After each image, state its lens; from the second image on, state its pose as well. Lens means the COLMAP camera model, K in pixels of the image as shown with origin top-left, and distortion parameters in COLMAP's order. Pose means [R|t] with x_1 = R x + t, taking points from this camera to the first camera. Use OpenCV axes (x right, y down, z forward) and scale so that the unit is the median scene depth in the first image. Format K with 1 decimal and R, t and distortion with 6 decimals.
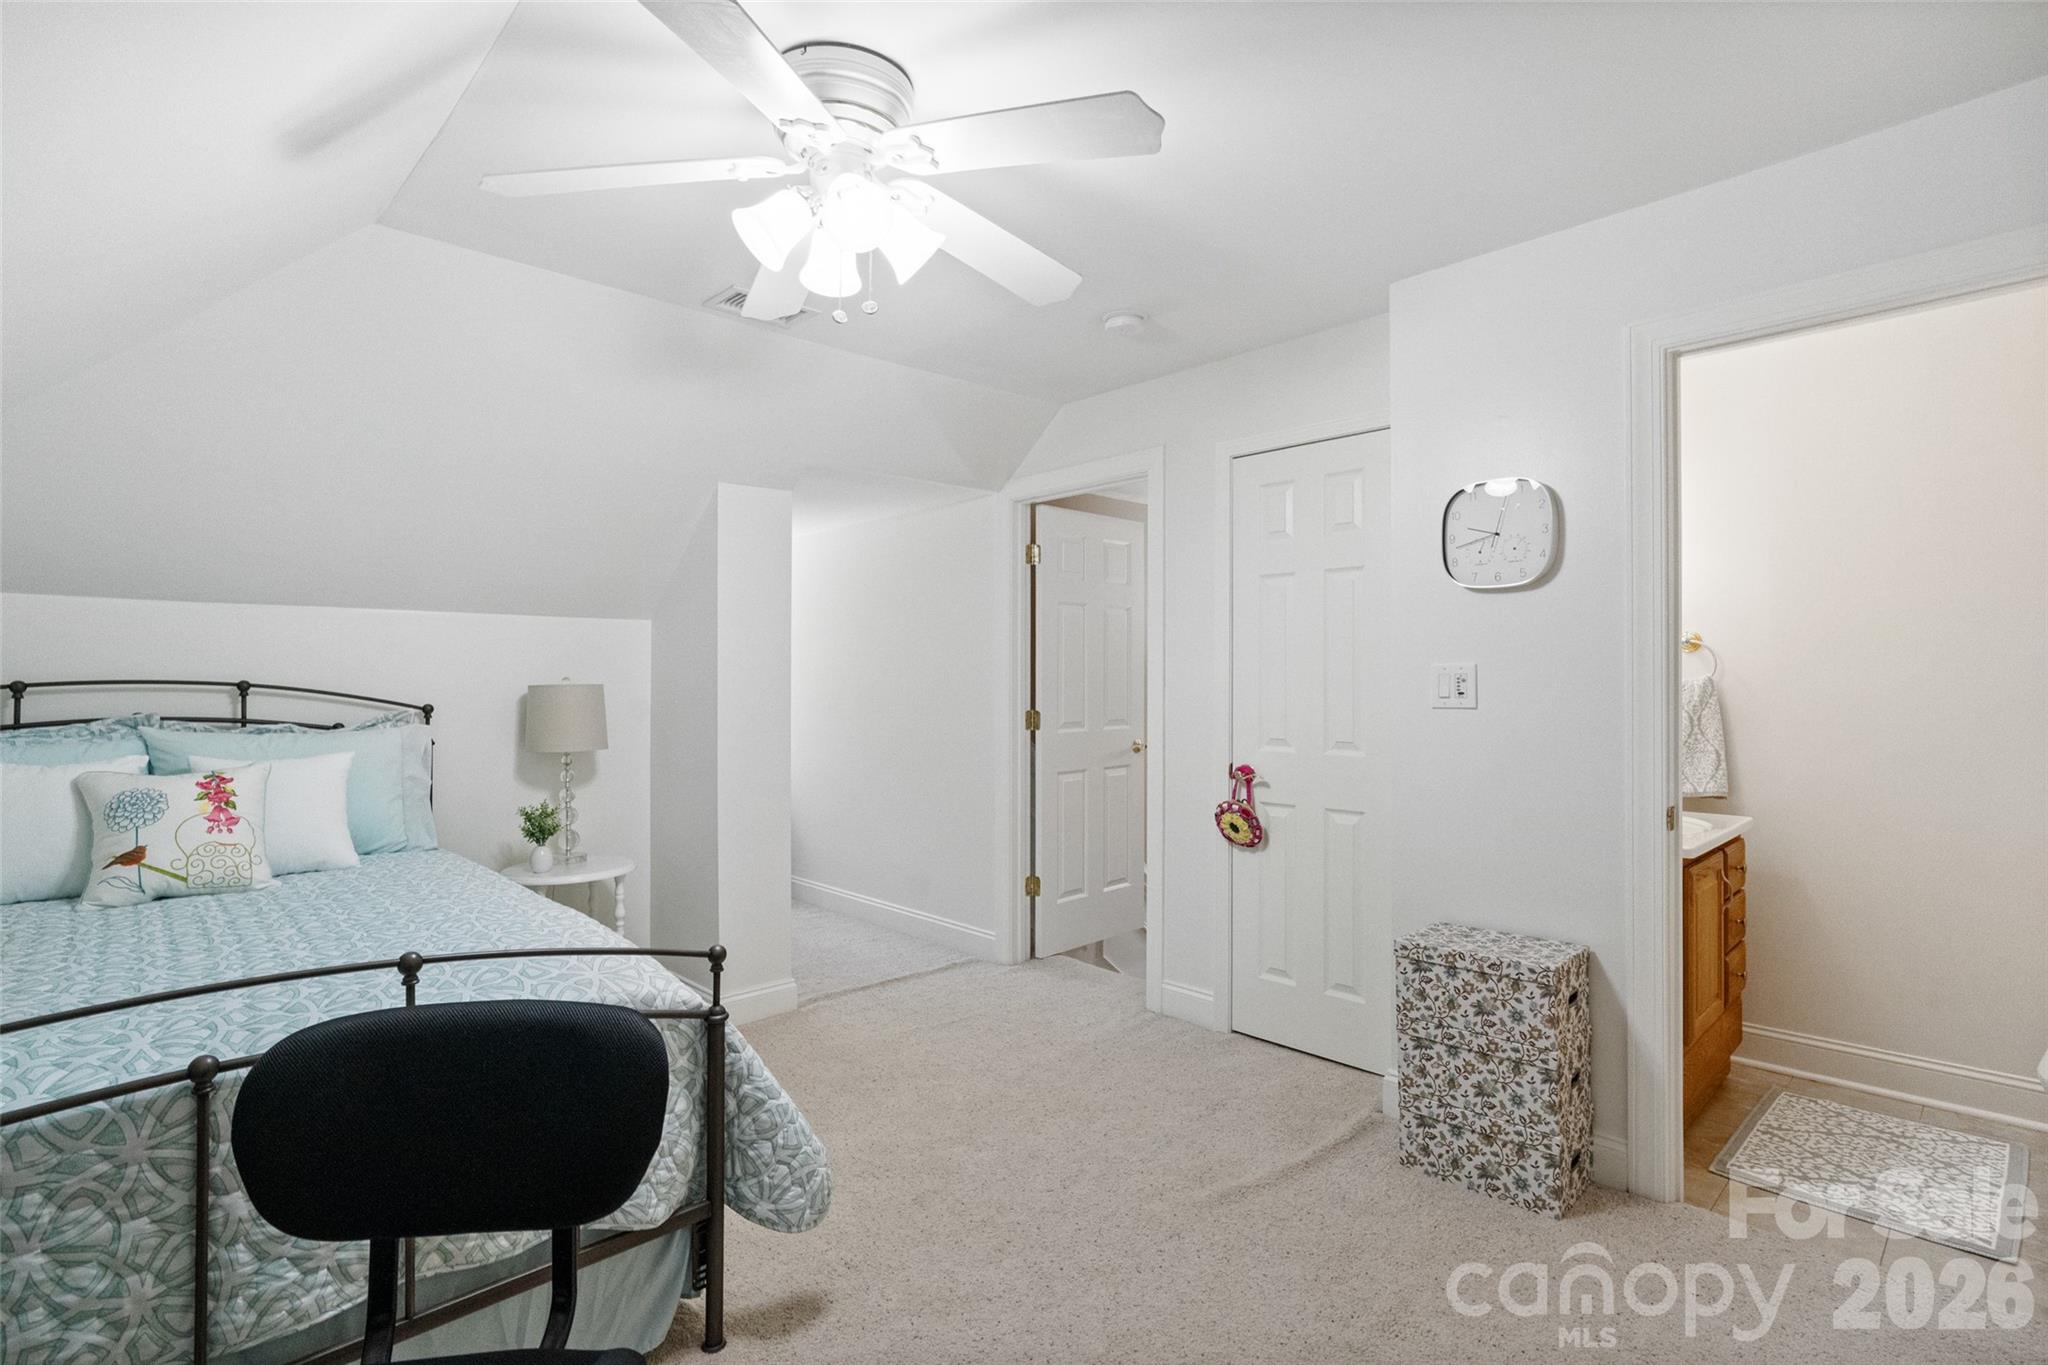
lens RADIAL K [[978.6, 0, 1024.0], [0, 978.6, 682.5], [0, 0, 1]] dist [-0.012661, 0.000299]
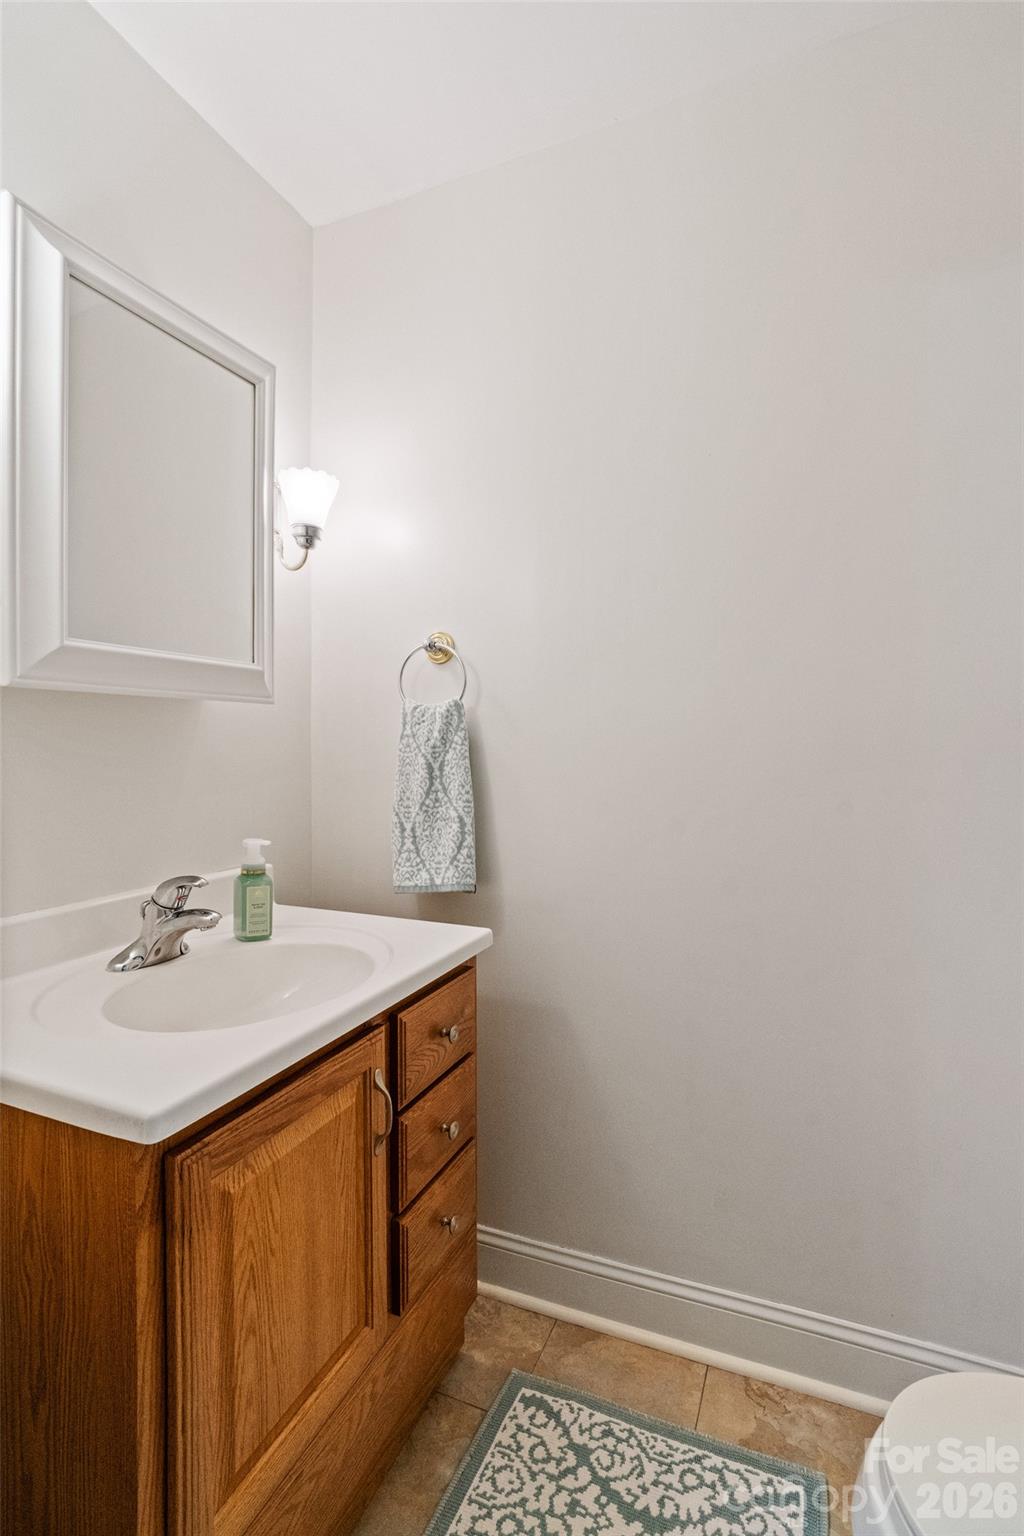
lens RADIAL K [[733.9, 0, 512.0], [0, 733.9, 768.0], [0, 0, 1]] dist [-0.012661, 0.000299]
pose [[0.915314, -0.005294, 0.402707, 0.553965], [-0.002128, 0.999836, 0.017980, 0.029971], [-0.402736, -0.017314, 0.915152, 0.558192]]
